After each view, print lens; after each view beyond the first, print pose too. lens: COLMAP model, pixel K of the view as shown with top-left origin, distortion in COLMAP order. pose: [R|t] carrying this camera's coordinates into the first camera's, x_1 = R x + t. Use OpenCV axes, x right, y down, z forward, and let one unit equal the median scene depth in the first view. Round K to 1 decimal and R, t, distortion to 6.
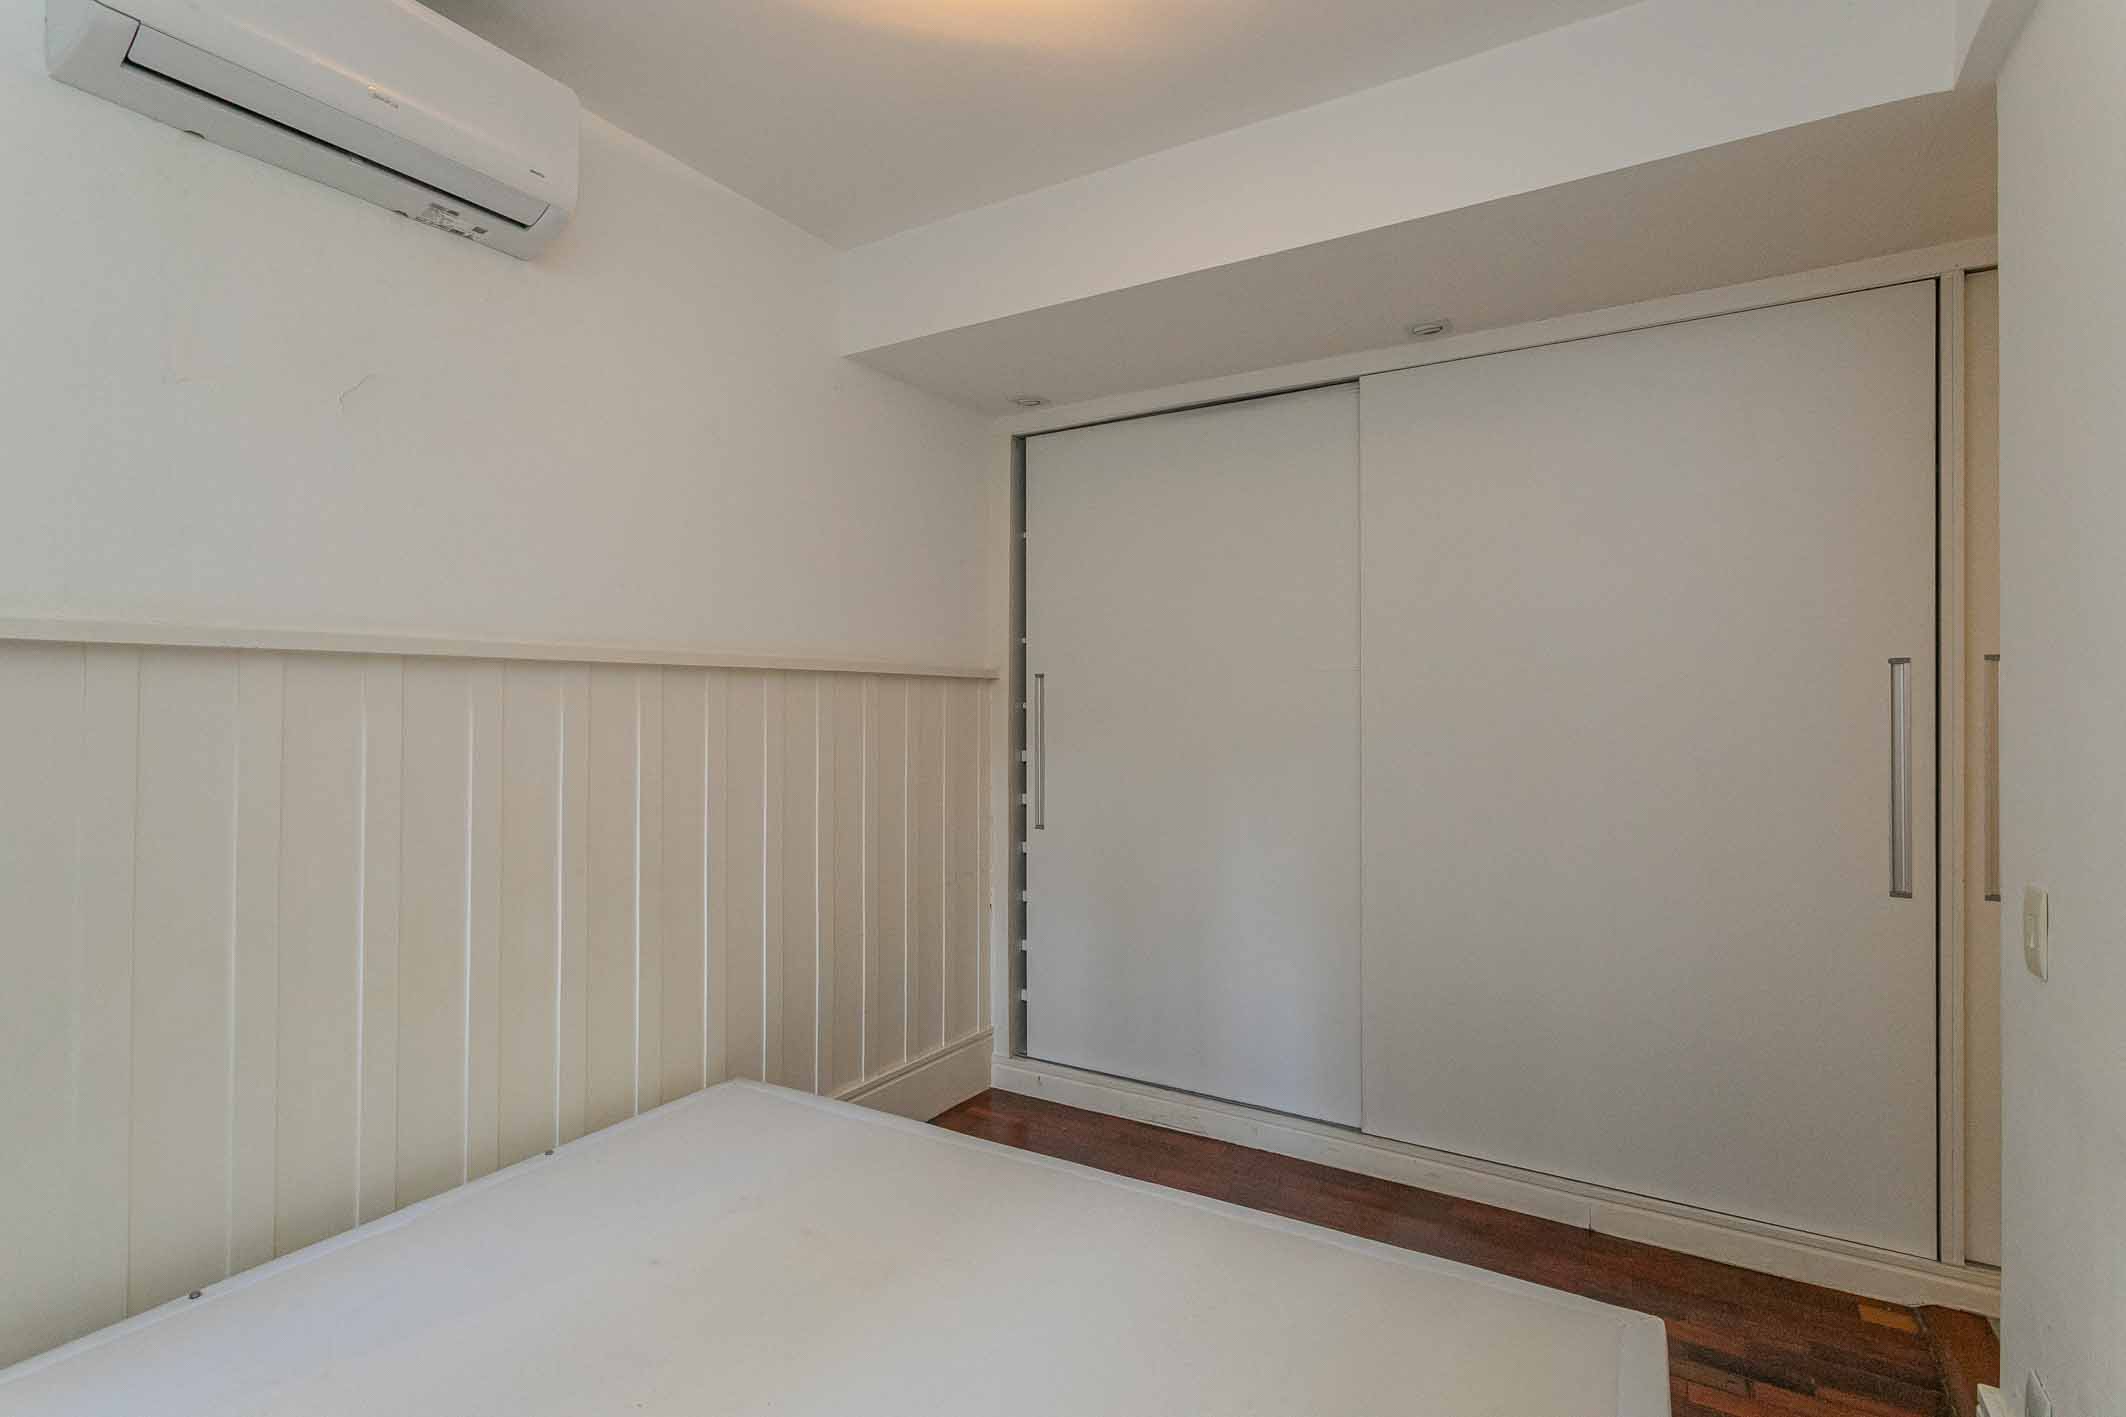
lens RADIAL K [[1018.5, 0, 1071.3], [0, 1018.5, 700.2], [0, 0, 1]] dist [0.005497, 0.000890]
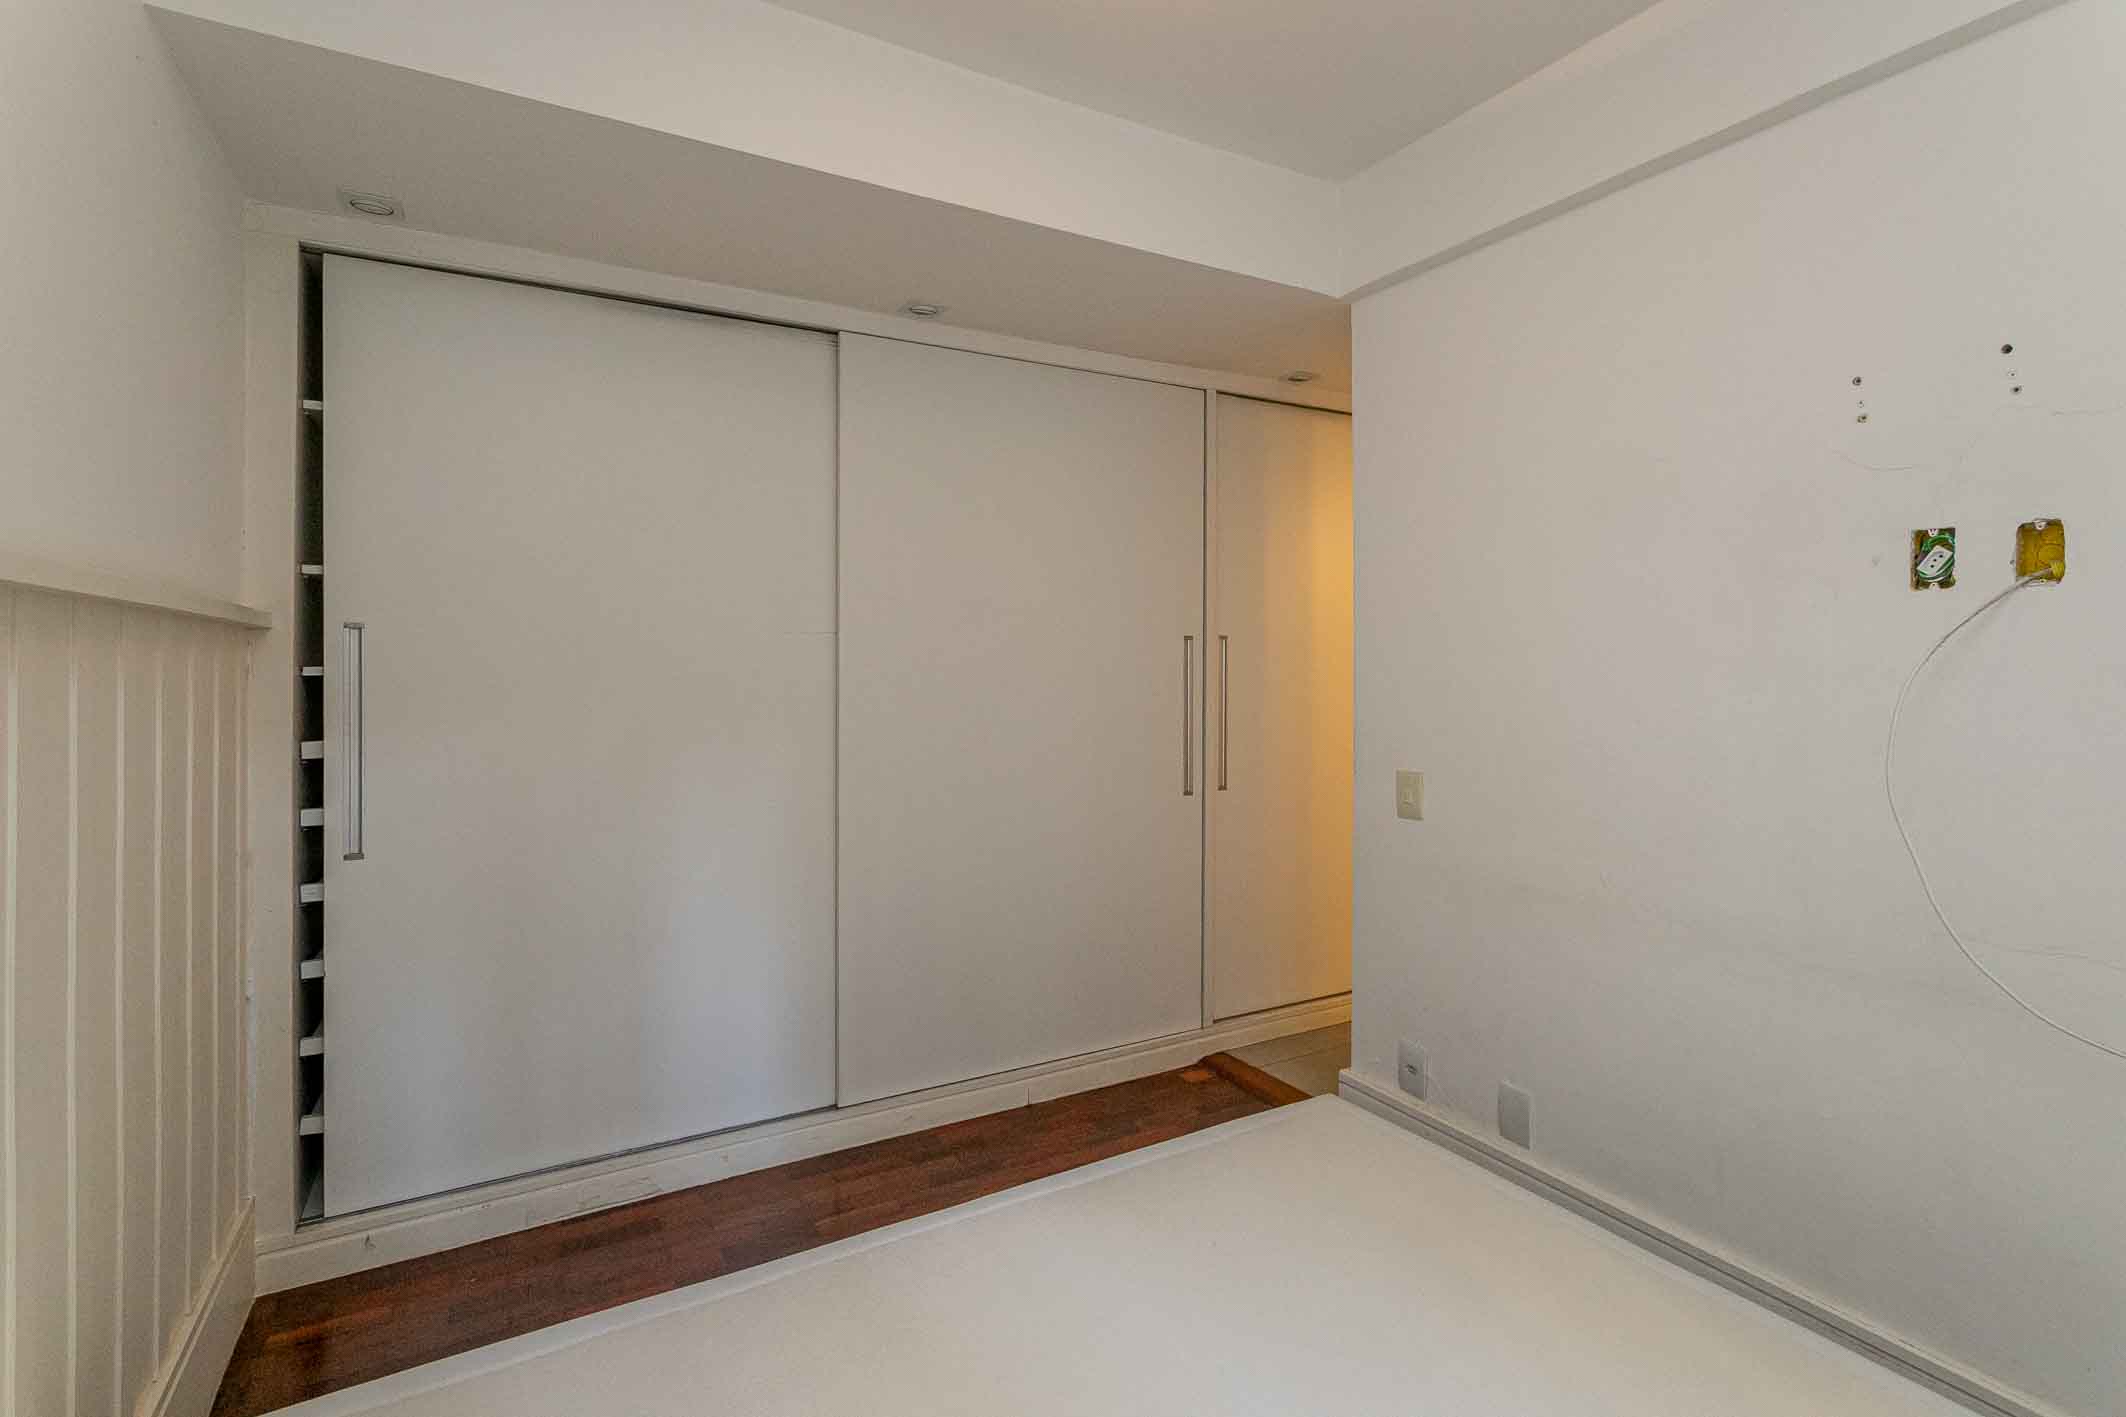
lens RADIAL K [[1018.5, 0, 1109.3], [0, 1018.5, 663.6], [0, 0, 1]] dist [0.005497, 0.000890]
pose [[0.476052, 0.001509, 0.879416, -0.416490], [-0.001424, 0.999999, -0.000945, 0.000614], [-0.879416, -0.000802, 0.476053, 0.288155]]
